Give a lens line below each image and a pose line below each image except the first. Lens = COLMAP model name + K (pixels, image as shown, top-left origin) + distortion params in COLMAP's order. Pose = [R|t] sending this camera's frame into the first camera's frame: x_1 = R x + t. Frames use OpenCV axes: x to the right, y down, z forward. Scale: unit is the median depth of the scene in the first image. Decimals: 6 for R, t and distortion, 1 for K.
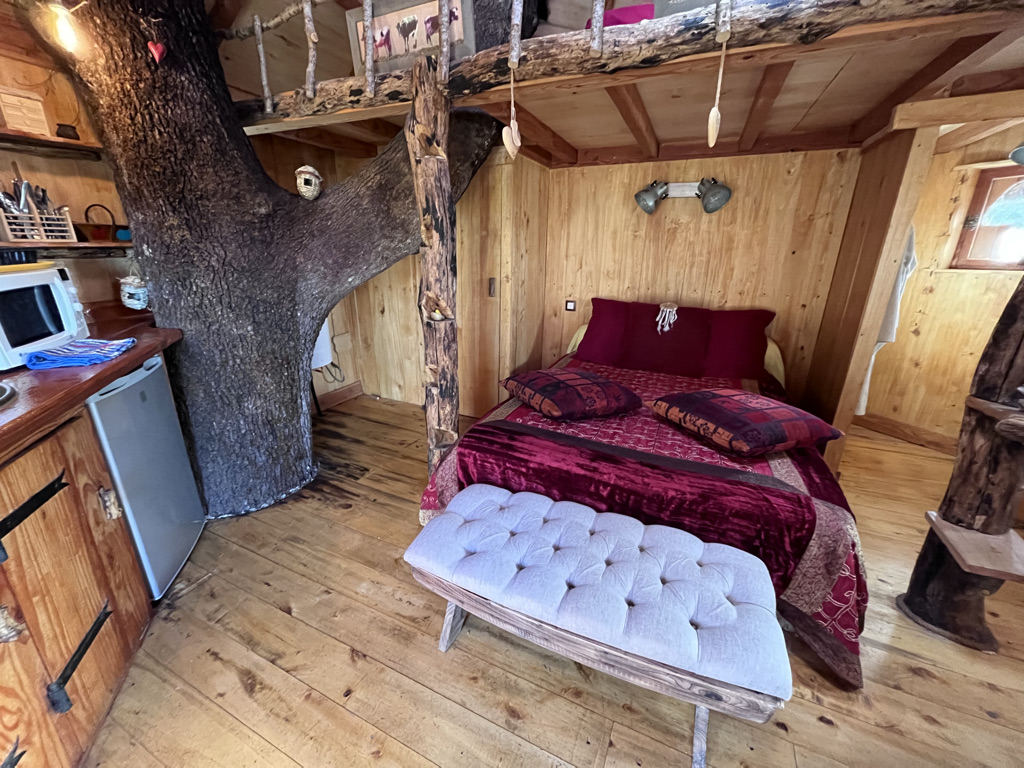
lens RADIAL K [[411.9, 0, 508.2], [0, 411.9, 380.7], [0, 0, 1]] dist [-0.003731, -0.000523]
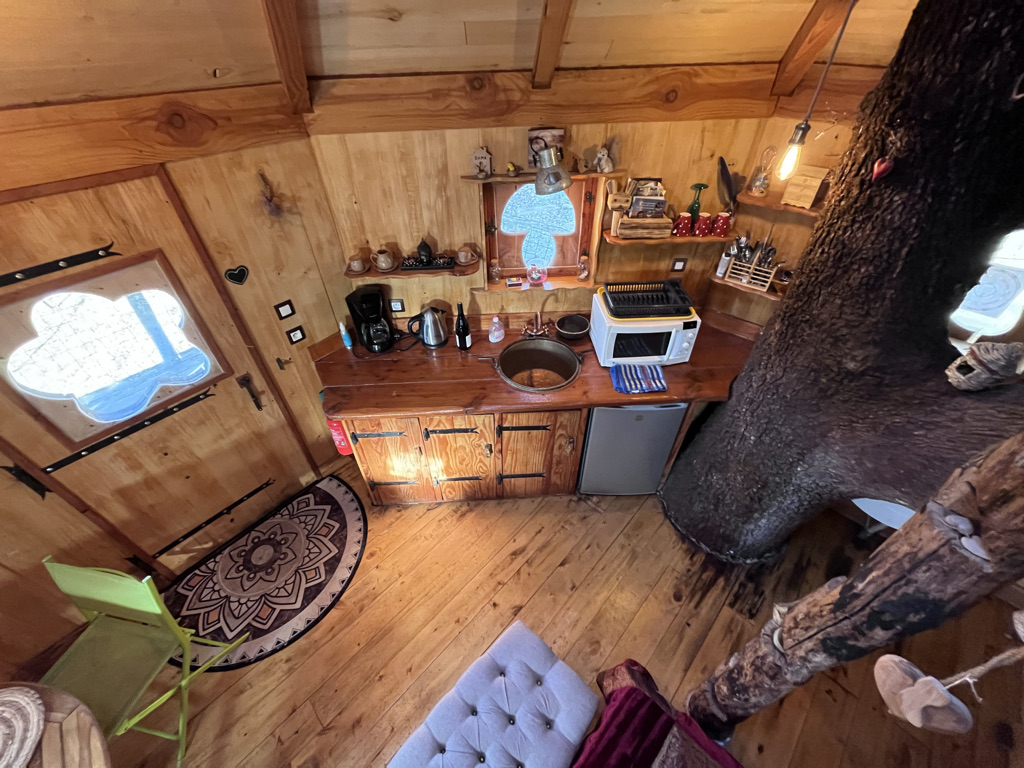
lens RADIAL K [[411.9, 0, 509.1], [0, 411.9, 380.3], [0, 0, 1]] dist [-0.003731, -0.000523]
pose [[-0.316258, 0.622722, -0.715680, 0.181087], [-0.286591, 0.656439, 0.697821, -0.797051], [0.904348, 0.425799, -0.029137, 0.487920]]
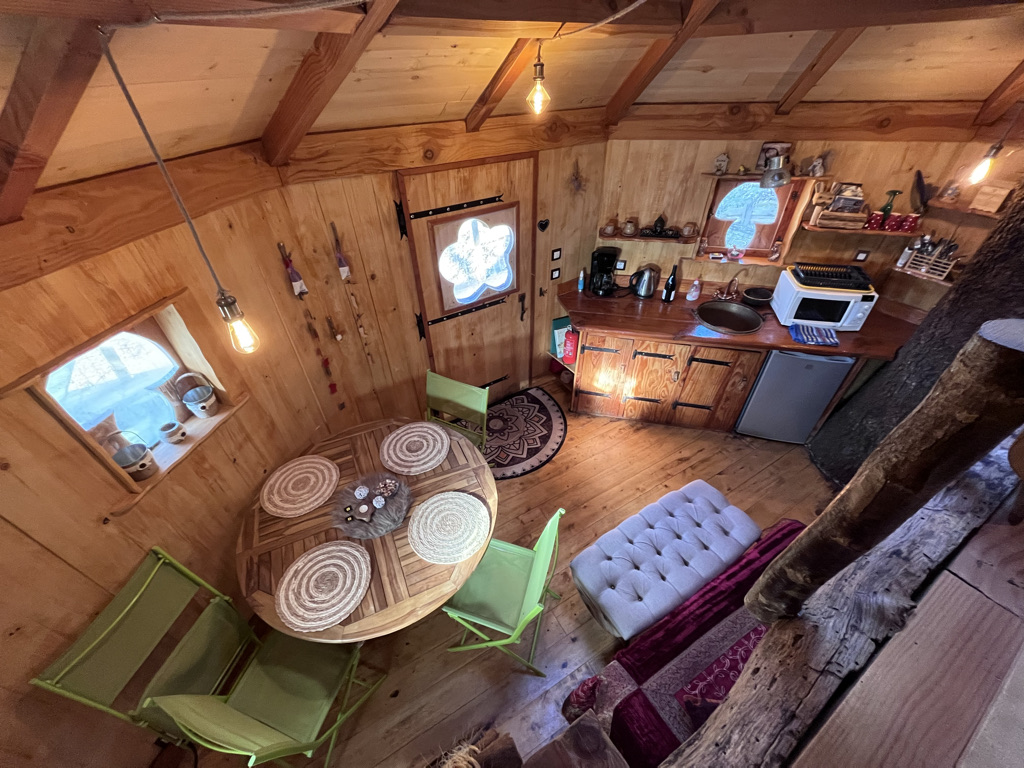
lens RADIAL K [[411.9, 0, 507.7], [0, 411.9, 381.2], [0, 0, 1]] dist [-0.003731, -0.000523]
pose [[-0.567812, 0.521487, -0.636899, 0.942714], [-0.241212, 0.634352, 0.734448, -0.819709], [0.787024, 0.570656, -0.234404, 0.341850]]
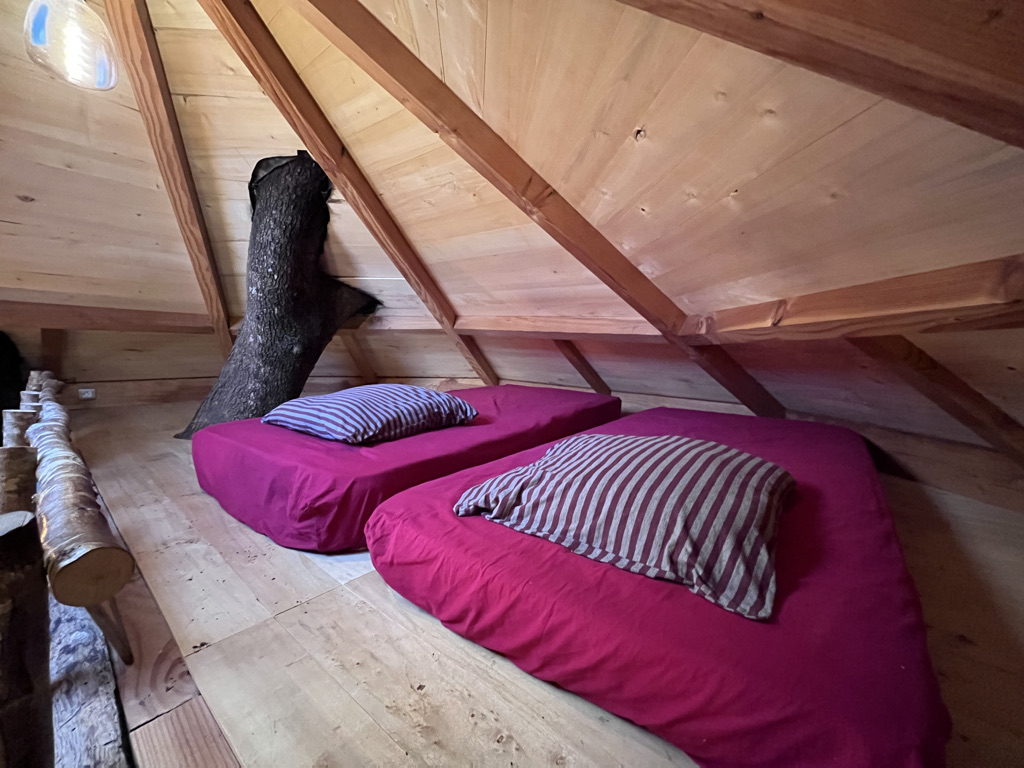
lens RADIAL K [[411.9, 0, 509.1], [0, 411.9, 380.8], [0, 0, 1]] dist [-0.003731, -0.000523]
pose [[0.959657, 0.031592, -0.279394, 1.213141], [-0.092499, 0.973831, -0.207599, -0.791957], [0.265524, 0.225068, 0.937466, 0.264718]]
